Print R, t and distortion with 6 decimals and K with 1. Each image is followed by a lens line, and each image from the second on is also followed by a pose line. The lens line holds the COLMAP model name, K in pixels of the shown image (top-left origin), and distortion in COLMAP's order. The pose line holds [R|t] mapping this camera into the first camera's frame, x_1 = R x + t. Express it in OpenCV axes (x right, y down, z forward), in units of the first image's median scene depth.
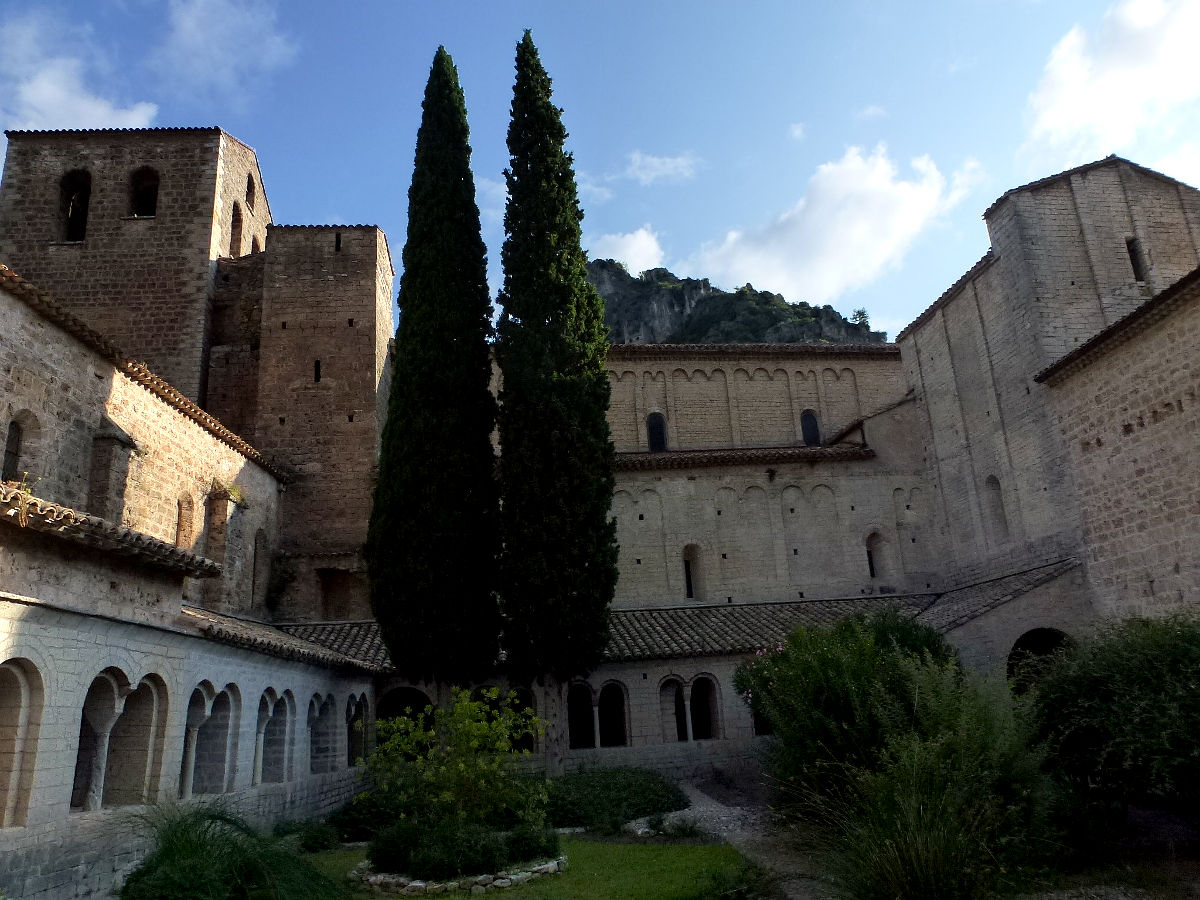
lens RADIAL K [[855.6, 0, 600.5], [0, 855.6, 449.7], [0, 0, 1]] dist [-0.041737, 0.007264]
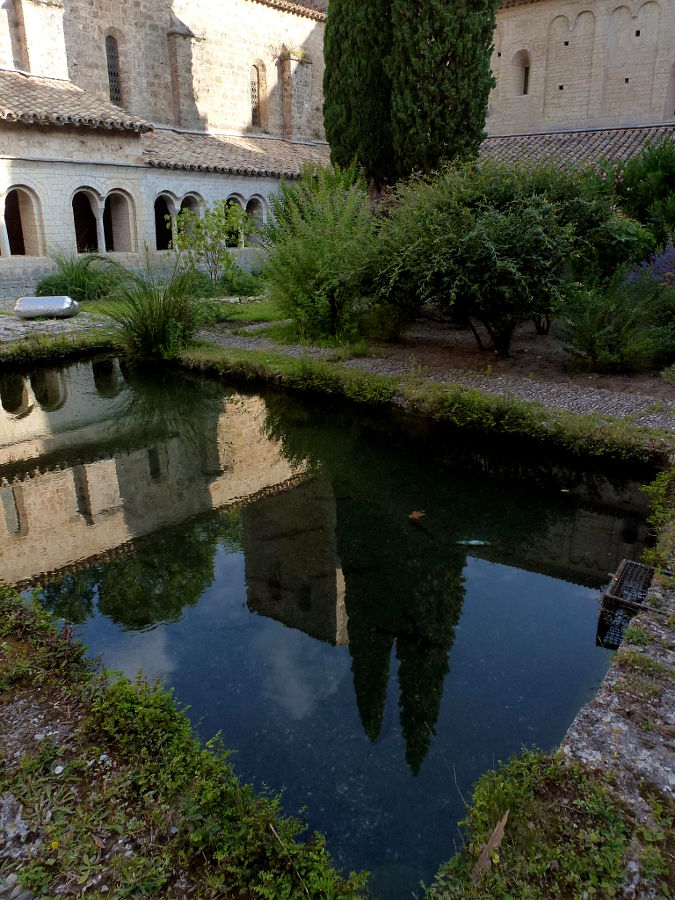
lens RADIAL K [[641.7, 0, 336.0], [0, 641.7, 445.7], [0, 0, 1]] dist [-0.041737, 0.007264]
pose [[0.759592, 0.263634, -0.594574, 0.355515], [0.157986, 0.811998, 0.561872, -0.000513], [0.630921, -0.520727, 0.575136, 0.056728]]
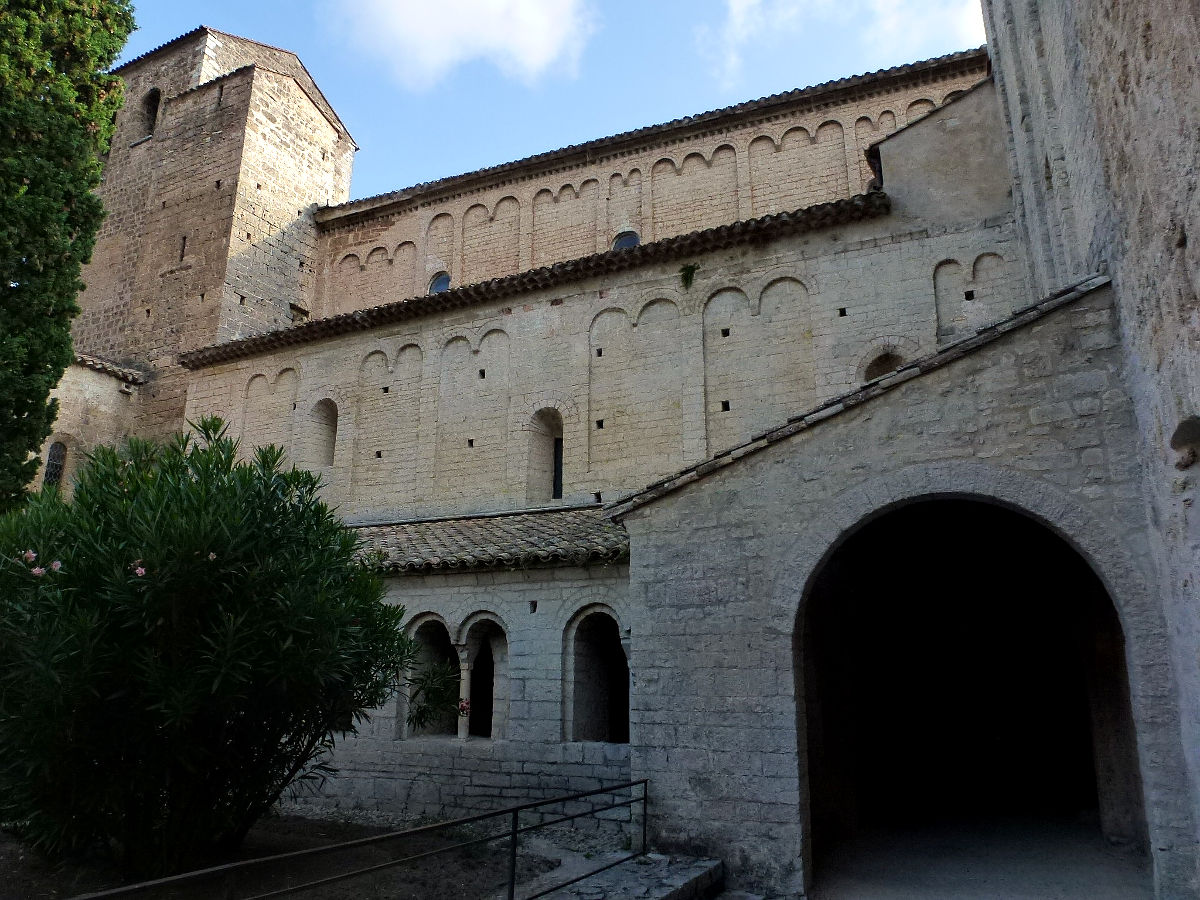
lens RADIAL K [[855.6, 0, 599.2], [0, 855.6, 451.4], [0, 0, 1]] dist [-0.041737, 0.007264]
pose [[0.859236, -0.072215, -0.506456, 0.432797], [0.091274, 0.995743, 0.012869, 0.134426], [0.503371, -0.057284, 0.862170, 0.495420]]
